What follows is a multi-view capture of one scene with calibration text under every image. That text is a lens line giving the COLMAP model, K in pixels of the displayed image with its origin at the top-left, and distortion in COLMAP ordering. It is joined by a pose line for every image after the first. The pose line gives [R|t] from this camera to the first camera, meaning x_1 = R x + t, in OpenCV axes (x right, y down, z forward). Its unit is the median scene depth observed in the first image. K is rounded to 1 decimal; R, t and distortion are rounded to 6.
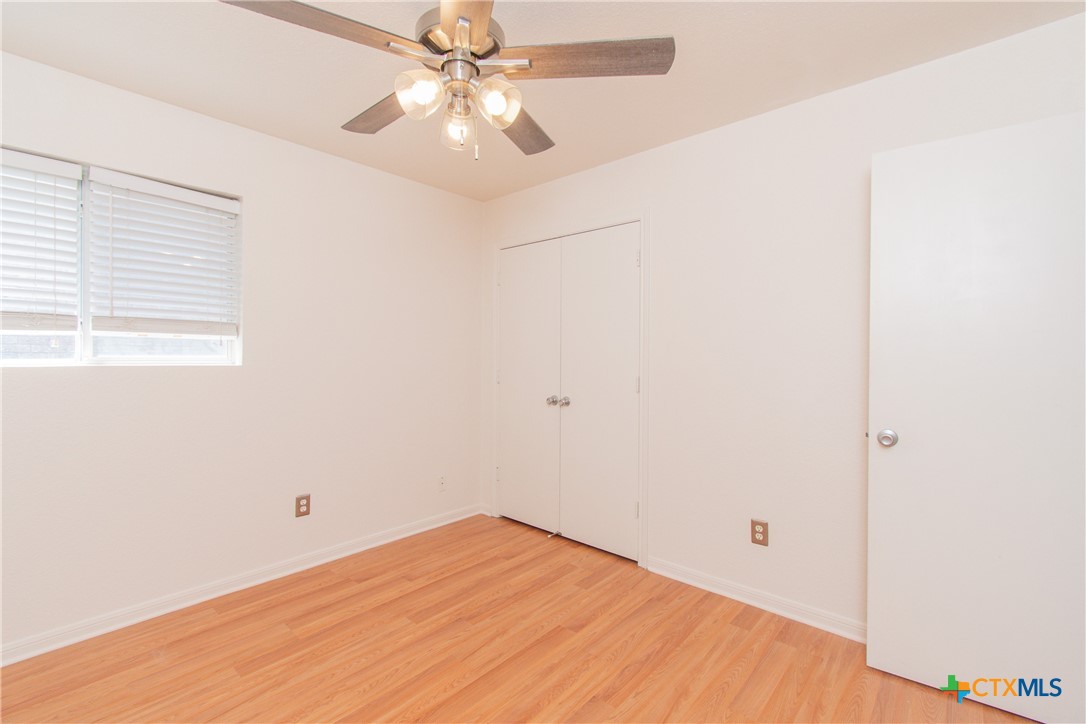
lens RADIAL K [[481.2, 0, 544.0], [0, 481.2, 356.1], [0, 0, 1]] dist [0.003176, -0.000275]
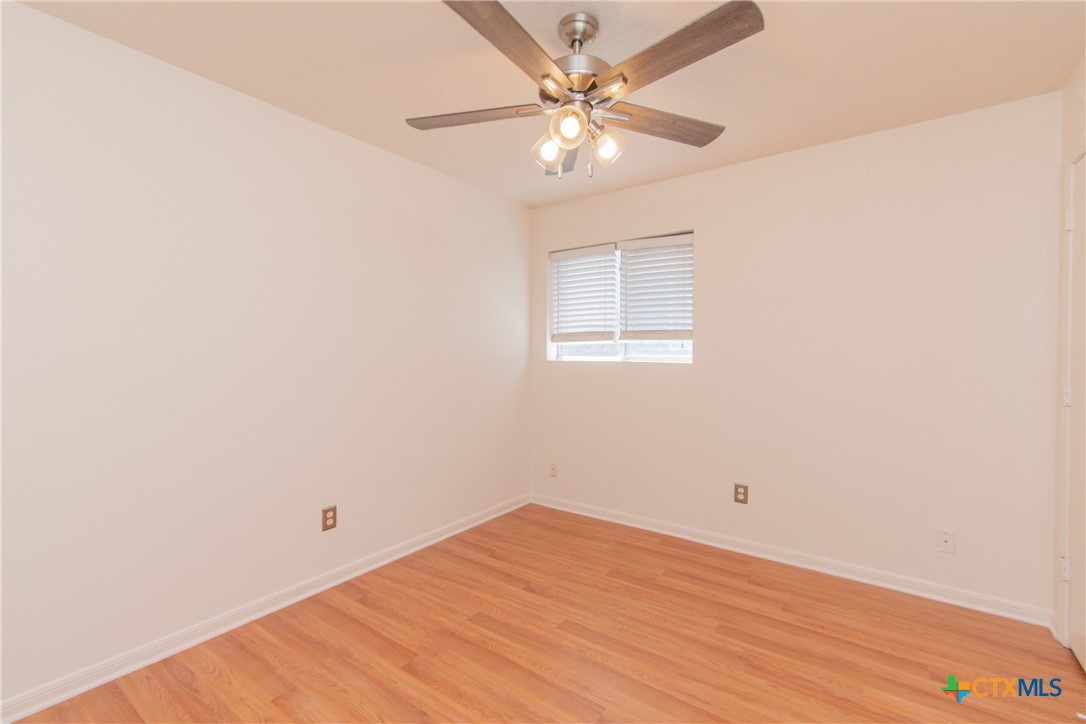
lens RADIAL K [[481.2, 0, 544.0], [0, 481.2, 356.1], [0, 0, 1]] dist [0.003176, -0.000275]
pose [[0.083940, 0.001395, -0.996470, 0.664068], [-0.005196, 0.999986, 0.000962, 0.001934], [0.996457, 0.005097, 0.083946, 0.567709]]
